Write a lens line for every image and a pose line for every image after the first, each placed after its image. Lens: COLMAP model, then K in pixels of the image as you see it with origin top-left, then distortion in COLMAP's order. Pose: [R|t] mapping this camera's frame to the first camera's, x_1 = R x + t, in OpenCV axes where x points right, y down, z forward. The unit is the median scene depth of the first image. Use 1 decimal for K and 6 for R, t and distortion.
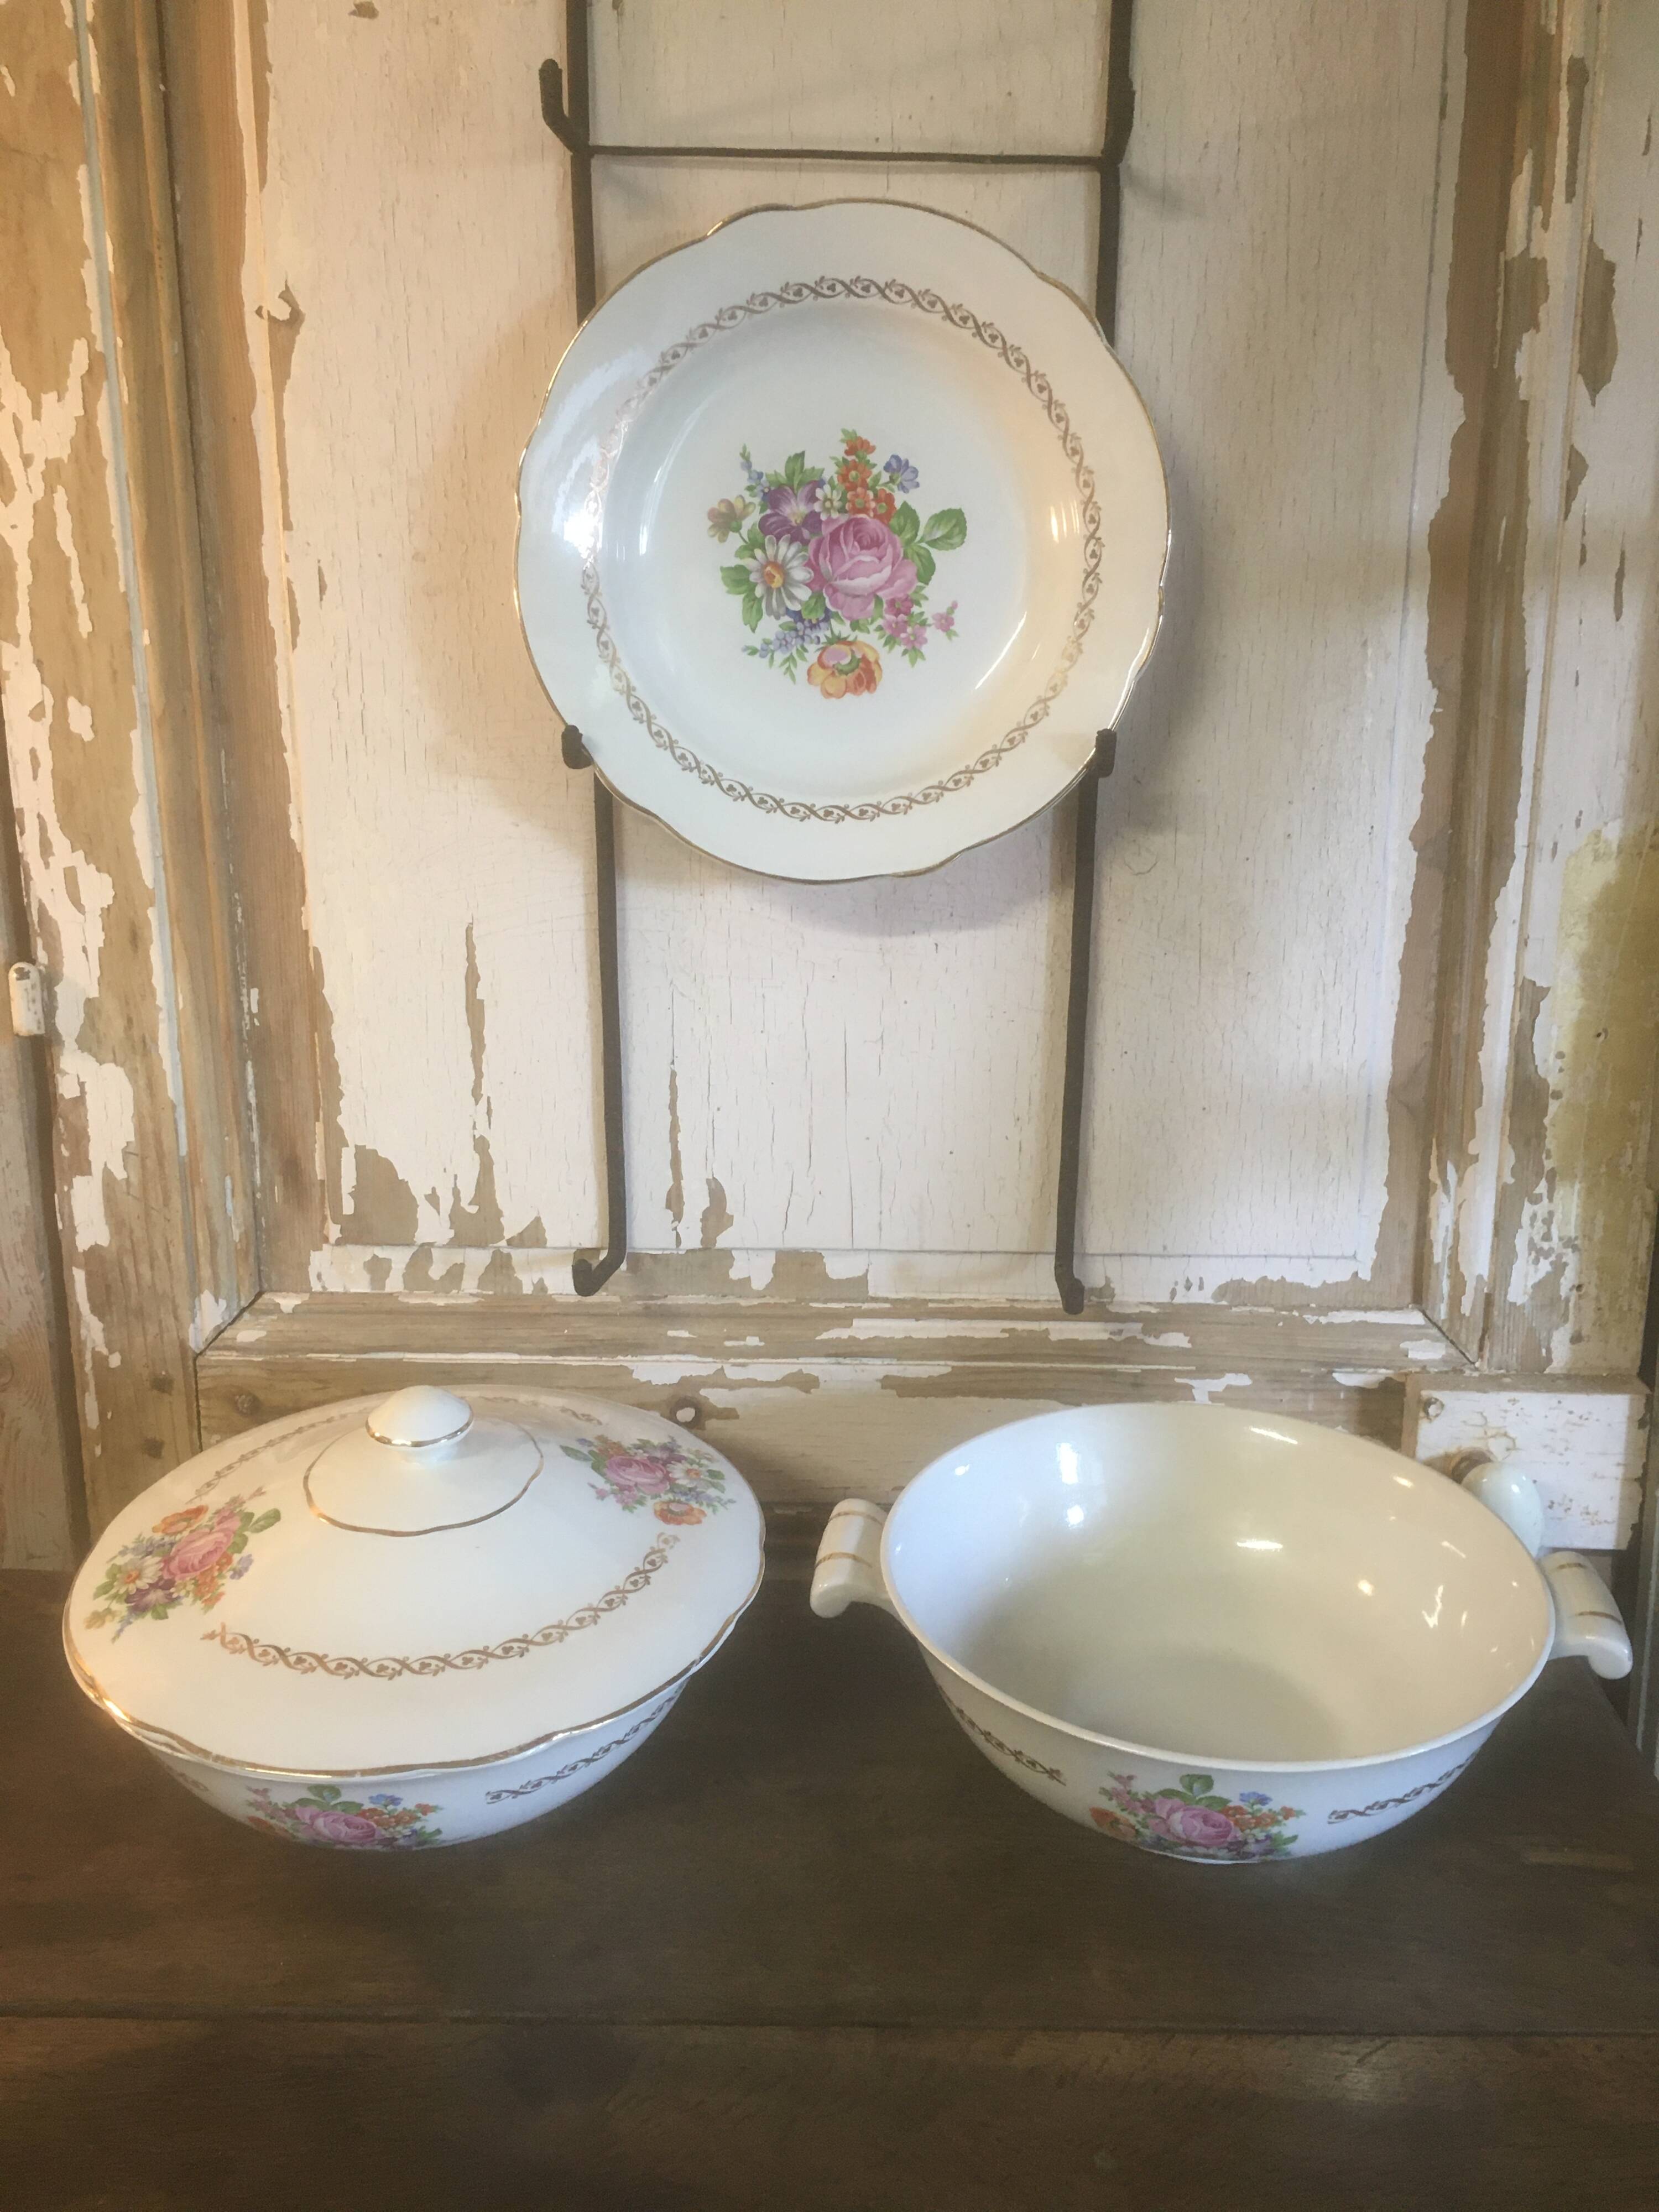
lens RADIAL K [[1894.7, 0, 824.4], [0, 1894.7, 1097.8], [0, 0, 1]] dist [0.078869, -0.122583]
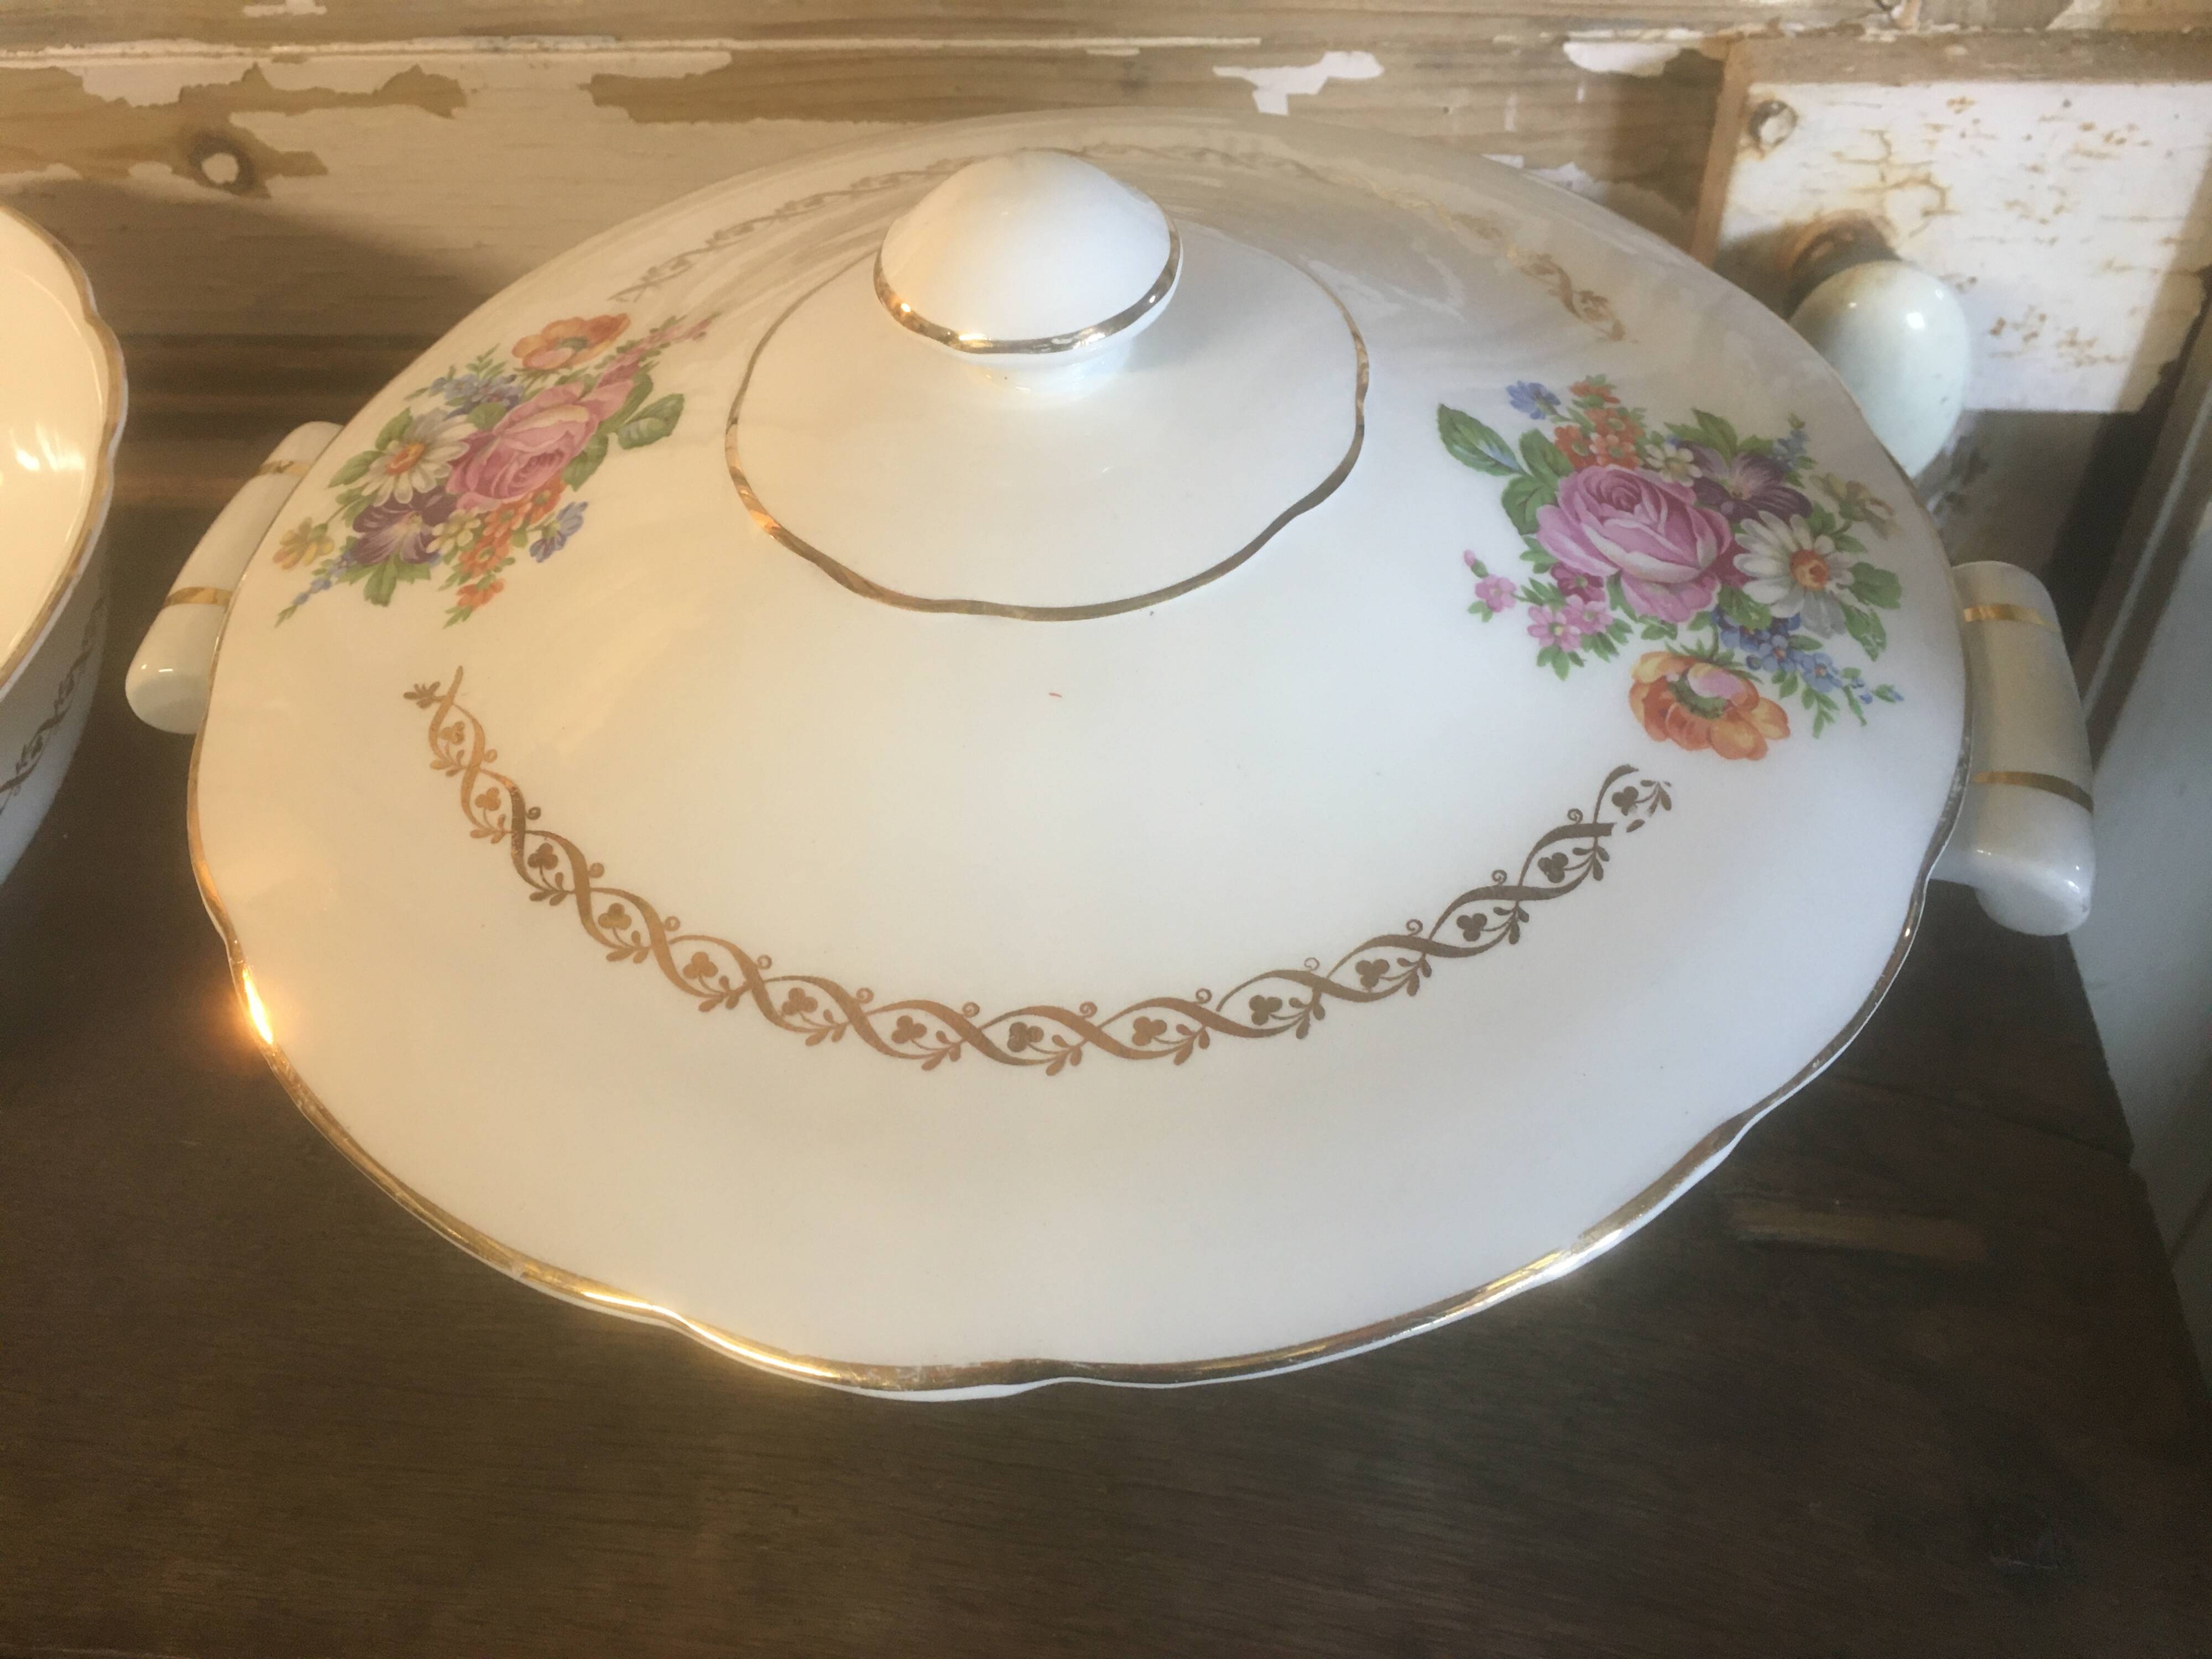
lens RADIAL K [[1894.7, 0, 1118.2], [0, 1894.7, 834.3], [0, 0, 1]] dist [0.078869, -0.122583]
pose [[0.997421, 0.003016, -0.071711, 0.199536], [0.036473, 0.839207, 0.542587, 0.053698], [0.061816, -0.543804, 0.836933, 0.528368]]
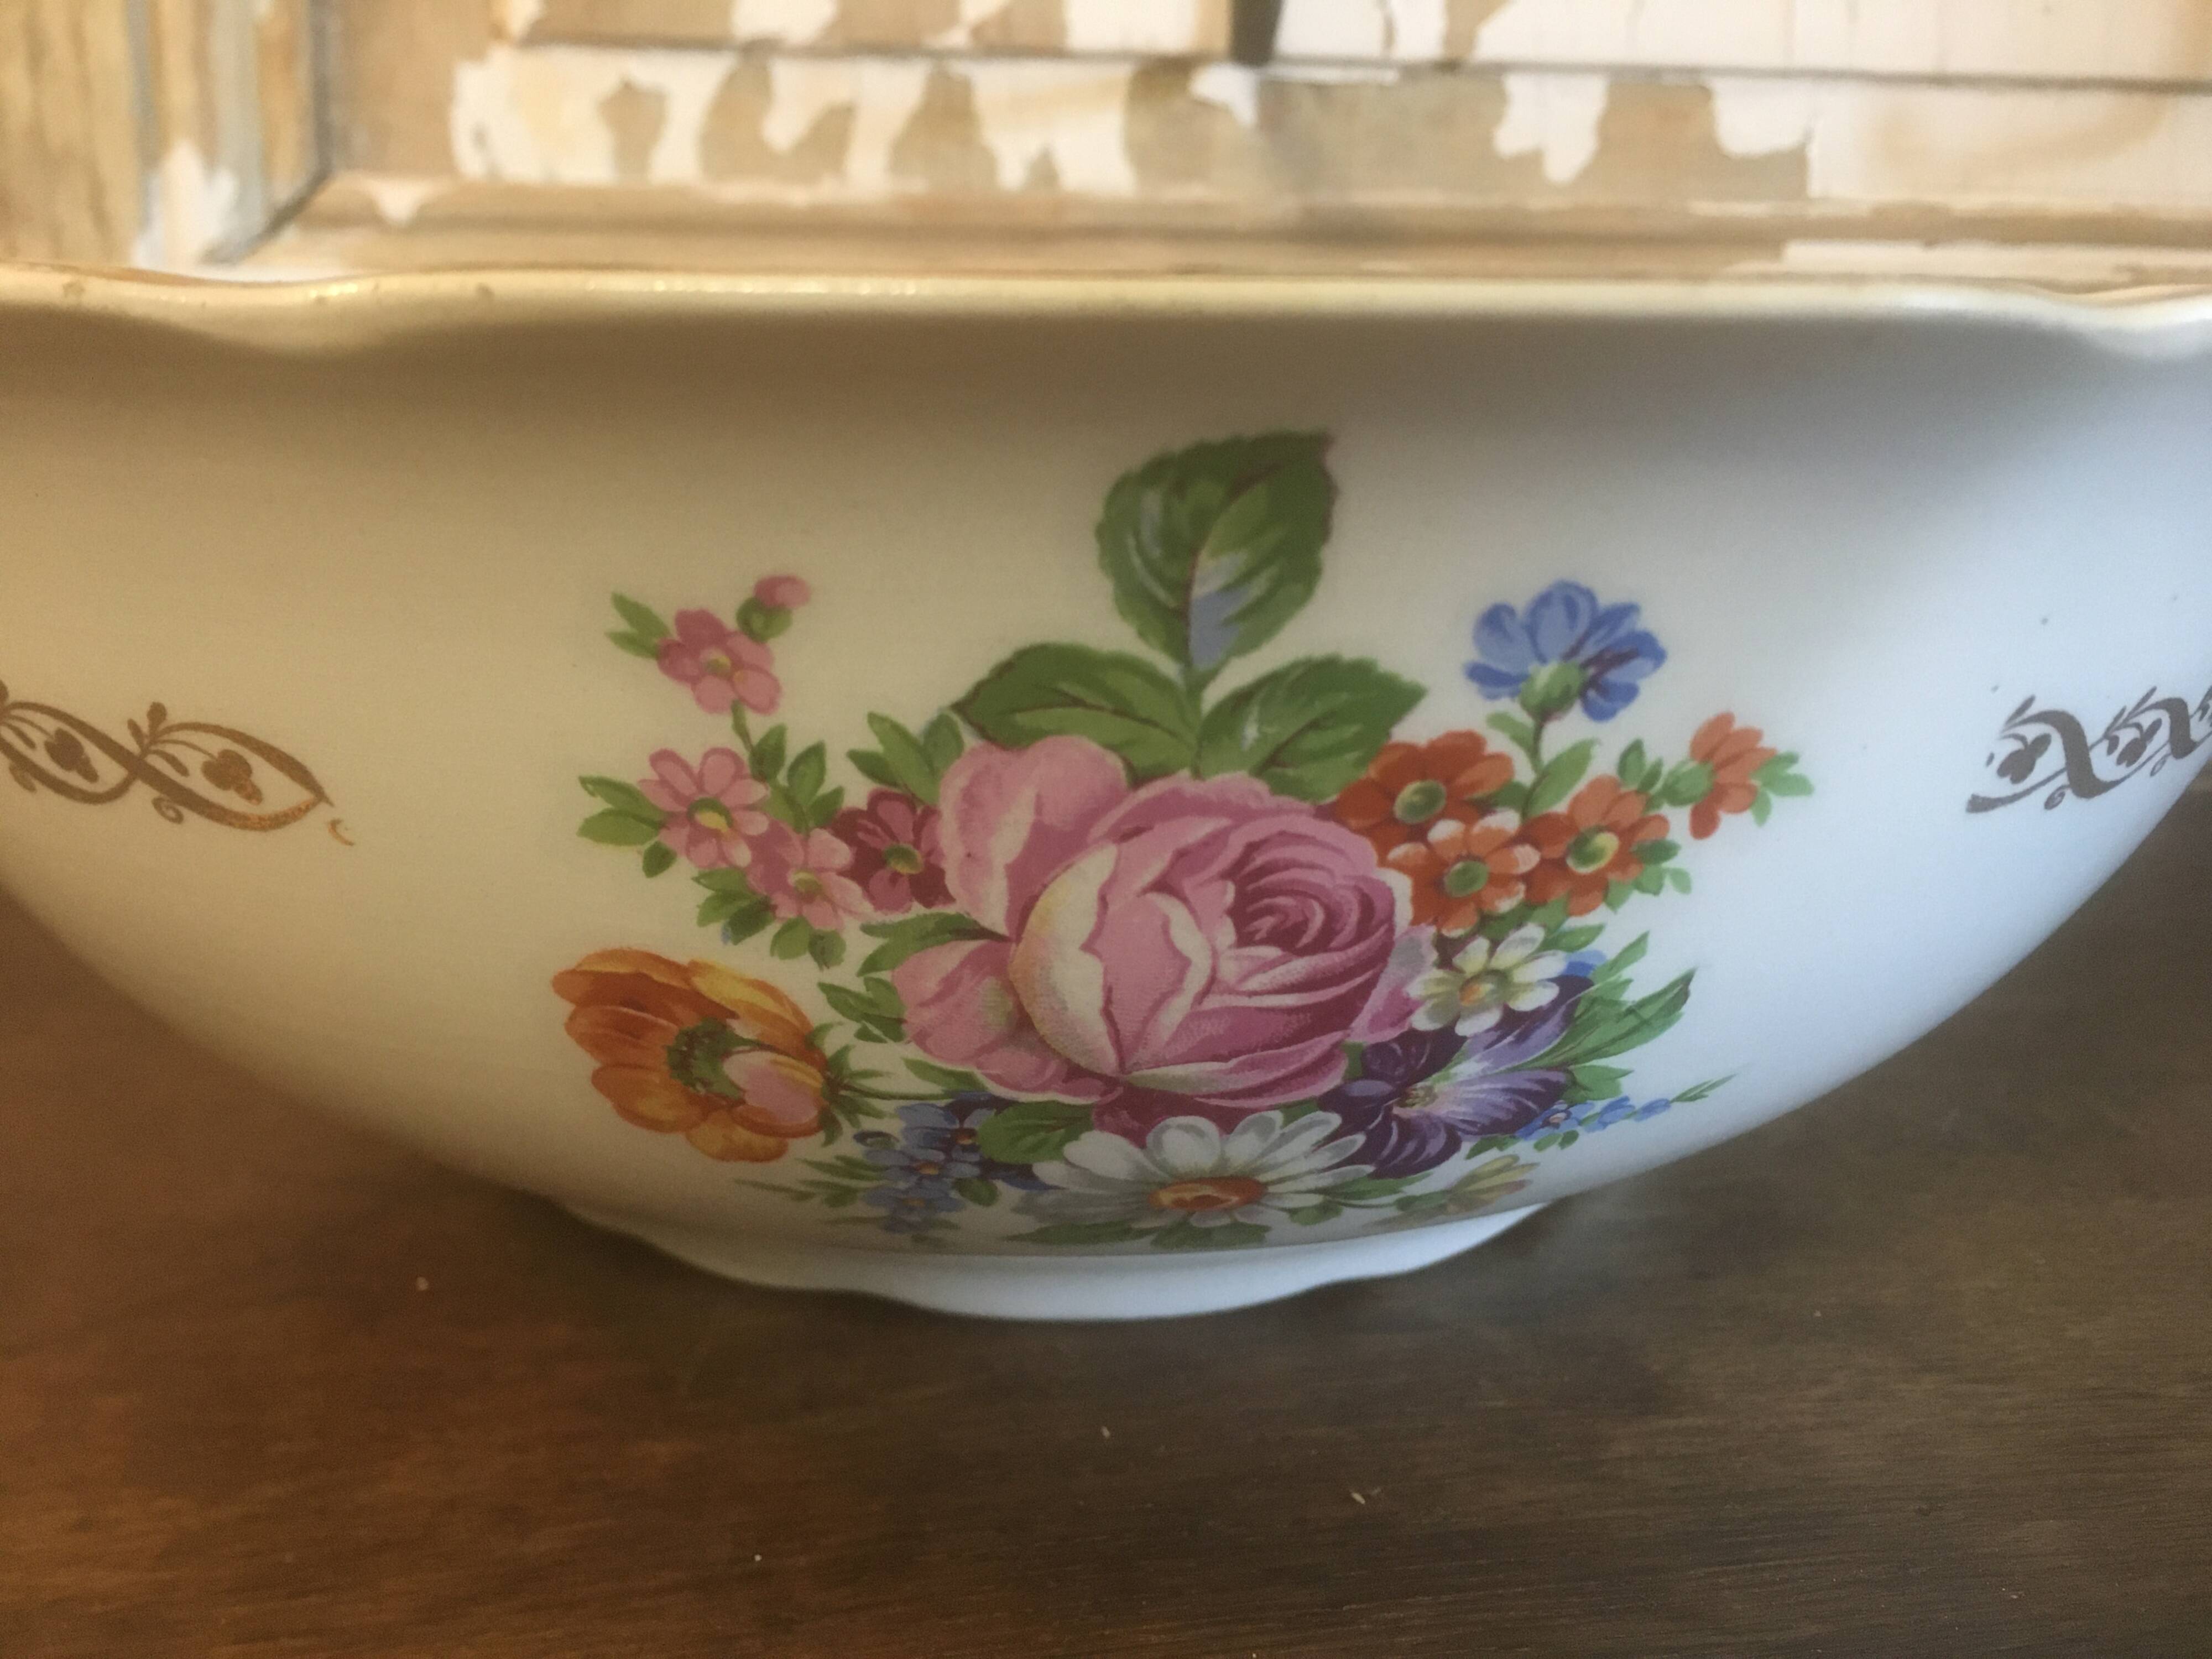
lens RADIAL K [[1894.7, 0, 1092.9], [0, 1894.7, 851.7], [0, 0, 1]] dist [0.078869, -0.122583]
pose [[0.989025, -0.026391, 0.145370, -0.210077], [0.036784, 0.996919, -0.069273, 0.284513], [-0.143094, 0.073860, 0.986949, 0.627064]]
